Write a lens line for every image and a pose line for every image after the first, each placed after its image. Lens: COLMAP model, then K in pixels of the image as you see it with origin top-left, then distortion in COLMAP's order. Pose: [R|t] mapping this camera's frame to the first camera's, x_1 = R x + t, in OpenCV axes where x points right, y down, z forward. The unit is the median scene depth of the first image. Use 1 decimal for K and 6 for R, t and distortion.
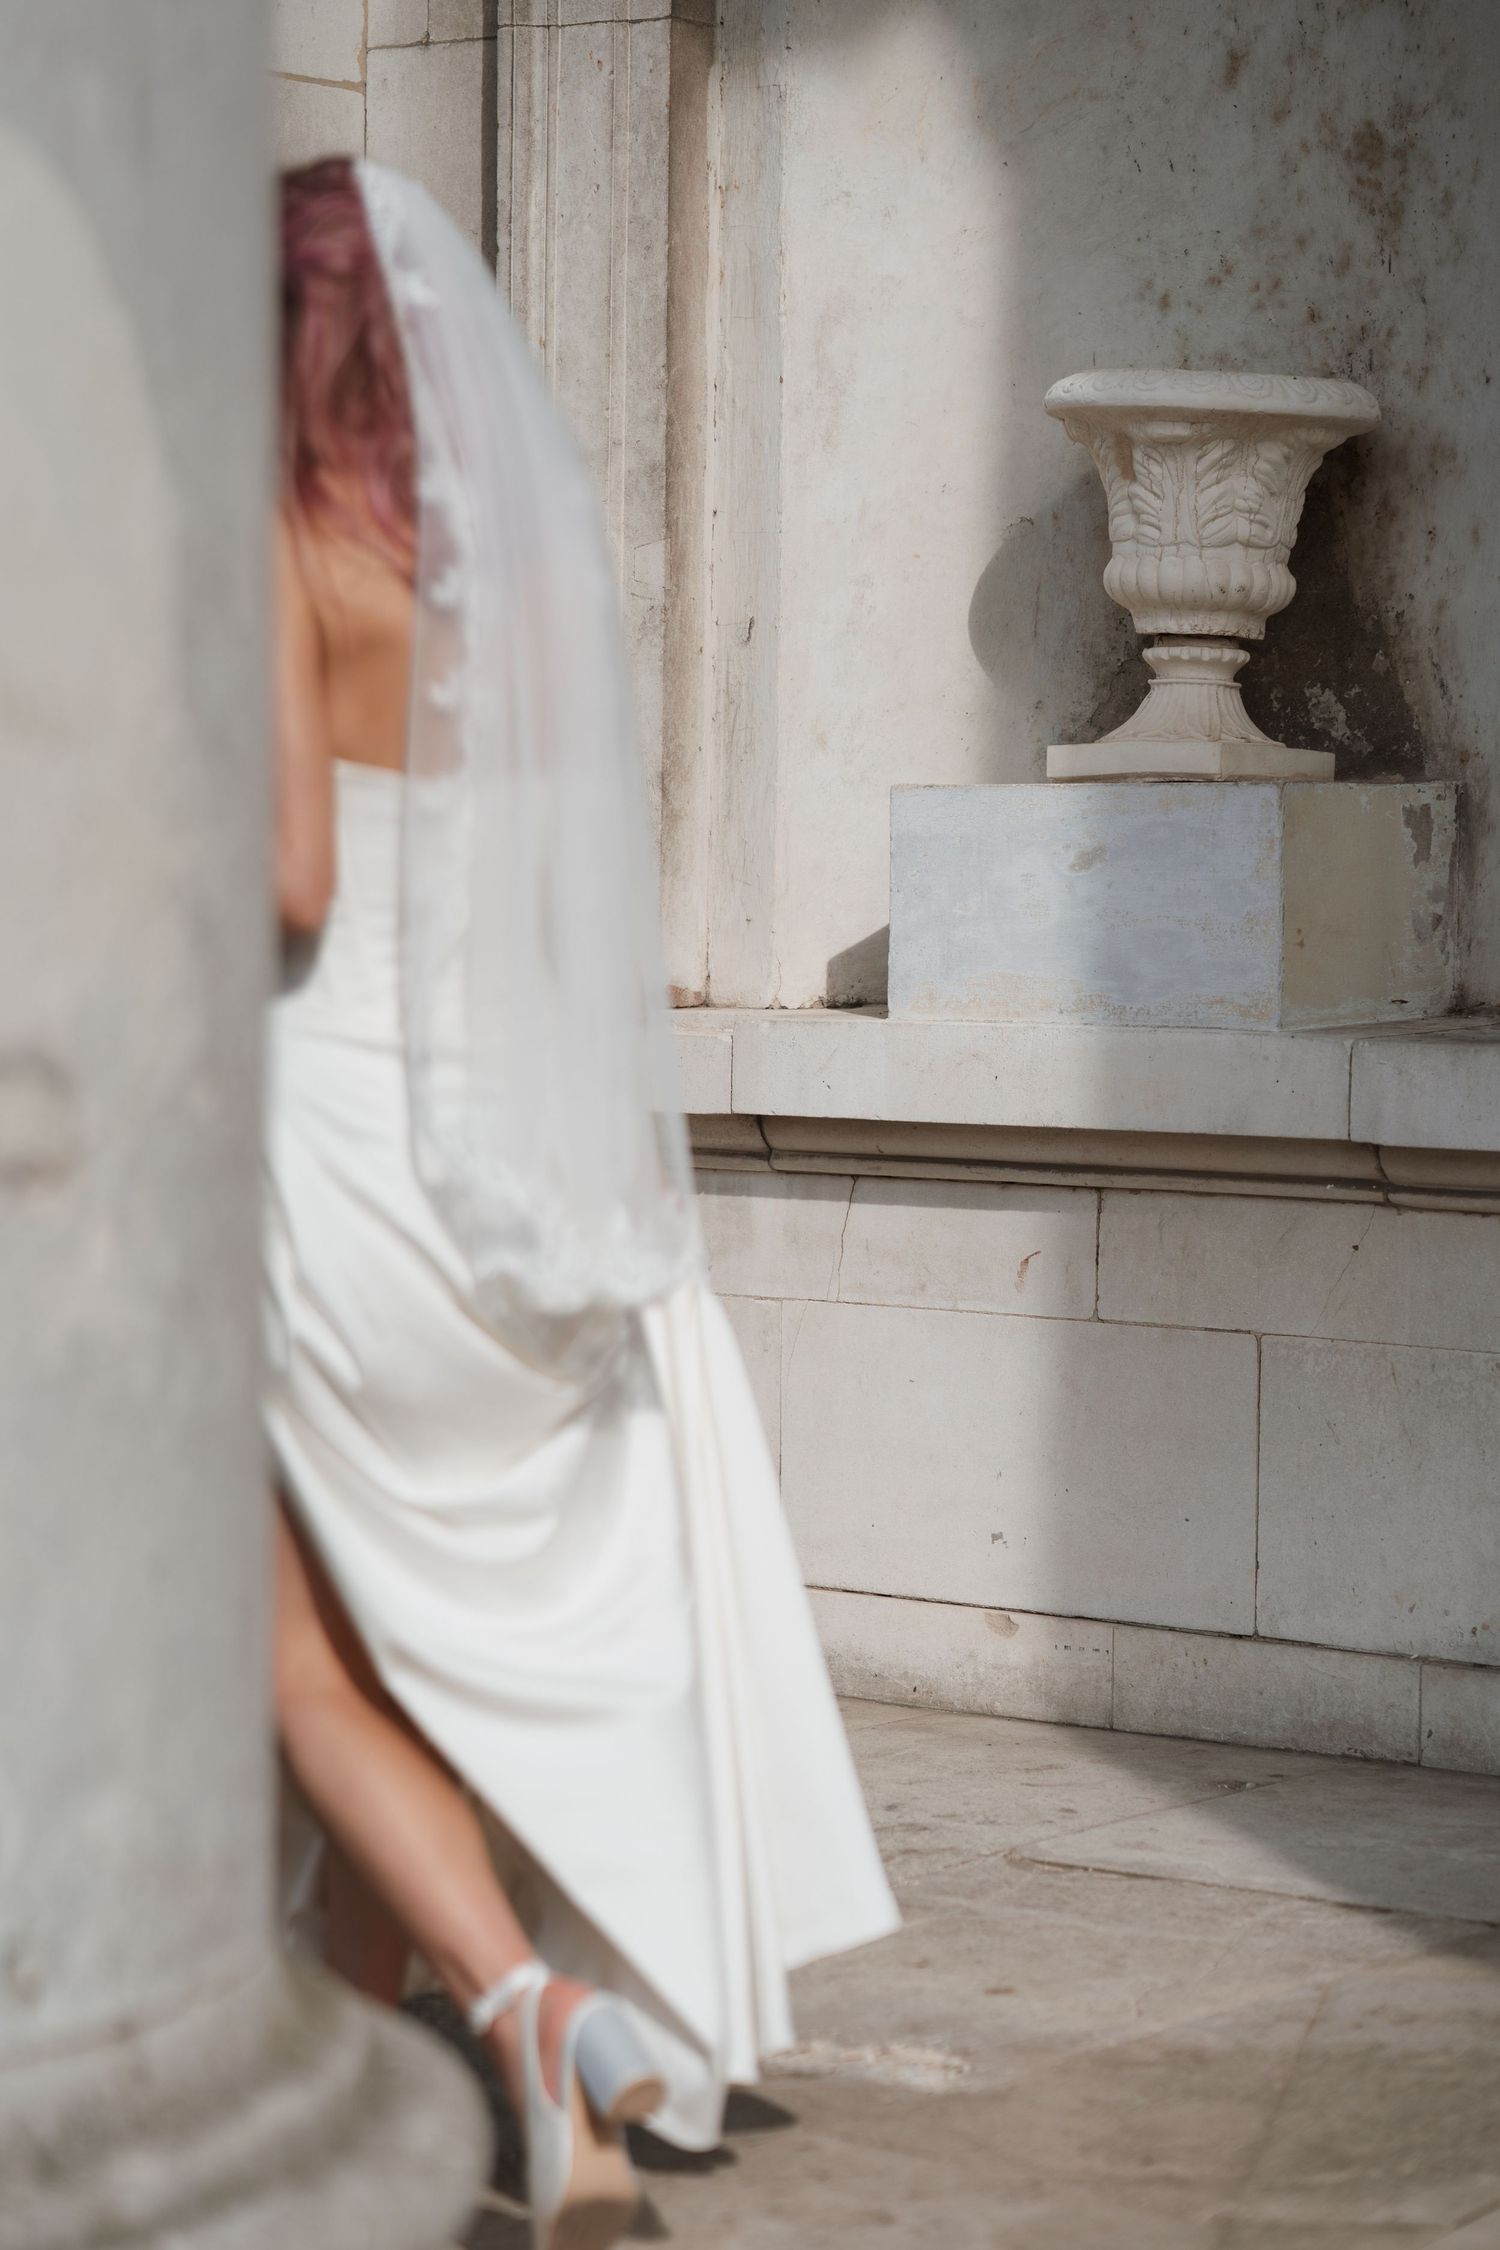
lens RADIAL K [[5465.5, 0, 750.0], [0, 5465.5, 1125.0], [0, 0, 1]] dist [-0.041445, -0.037708]
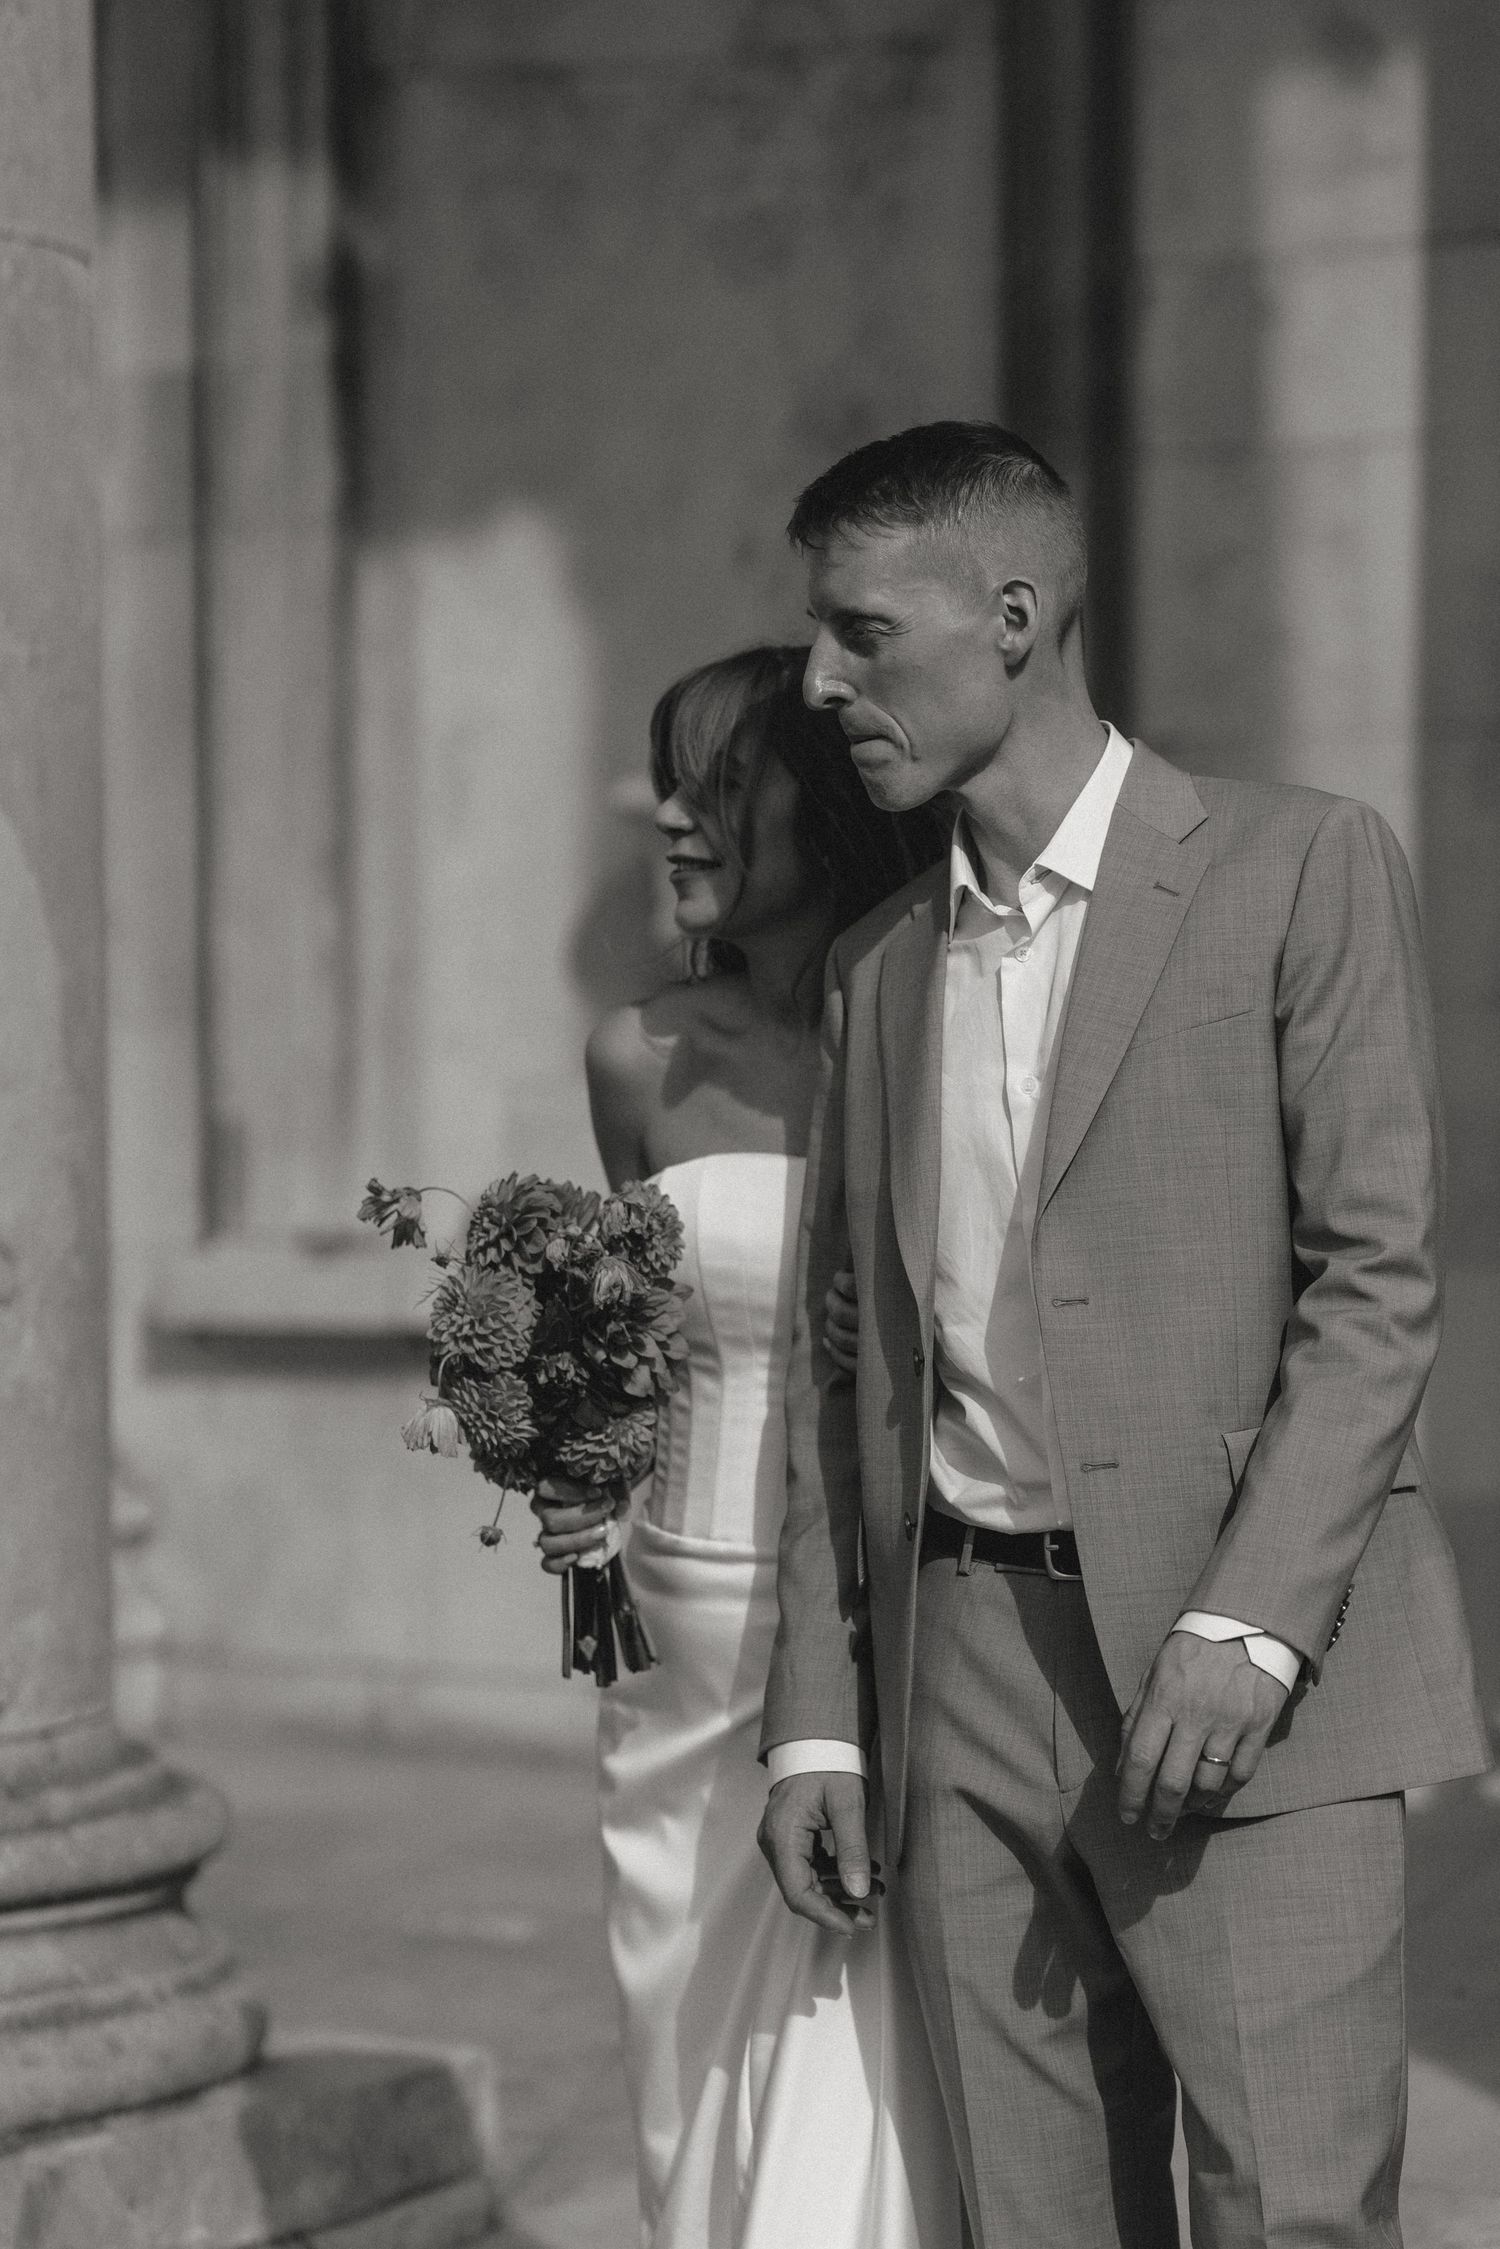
lens RADIAL K [[5412.9, 0, 750.0], [0, 5412.9, 1124.5], [0, 0, 1]] dist [0.070021, 0.210742]
pose [[0.998363, -0.021371, 0.053045, 0.014575], [0.024022, 0.998468, -0.049855, 0.017479], [-0.051899, 0.051047, 0.997347, -0.354181]]
